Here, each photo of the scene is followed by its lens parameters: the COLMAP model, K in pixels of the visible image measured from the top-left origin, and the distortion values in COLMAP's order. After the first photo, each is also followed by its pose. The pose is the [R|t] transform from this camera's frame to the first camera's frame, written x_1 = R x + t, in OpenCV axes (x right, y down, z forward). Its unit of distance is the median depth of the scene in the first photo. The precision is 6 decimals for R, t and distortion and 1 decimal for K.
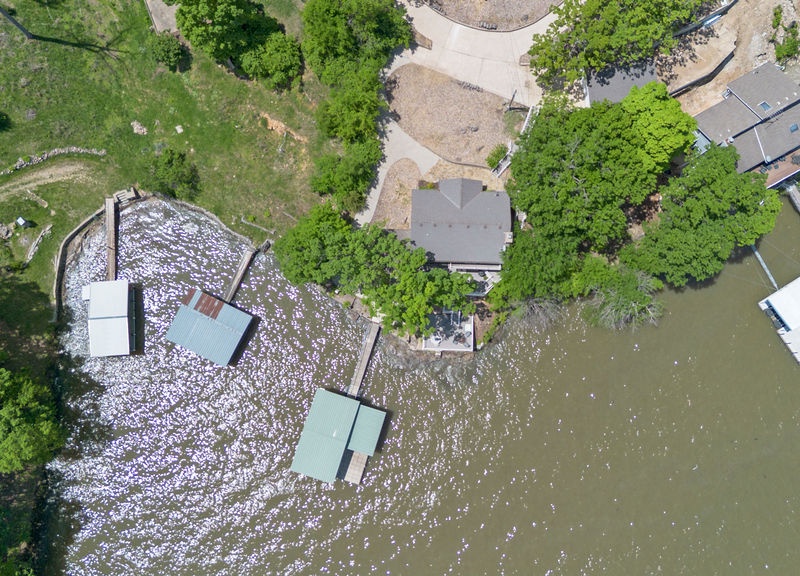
lens RADIAL K [[735.6, 0, 400.1], [0, 735.6, 290.3], [0, 0, 1]] dist [0.095190, -0.110235]
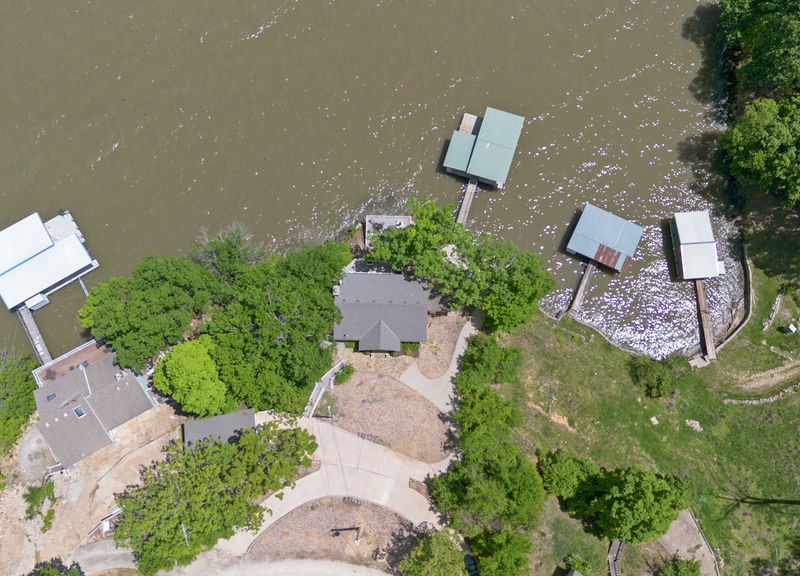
lens RADIAL K [[735.6, 0, 400.1], [0, 735.6, 290.3], [0, 0, 1]] dist [0.095190, -0.110235]
pose [[-0.999846, 0.002005, -0.017437, 0.067190], [-0.007850, -0.939626, 0.342114, -0.400925], [-0.015698, 0.342198, 0.939497, -0.004850]]
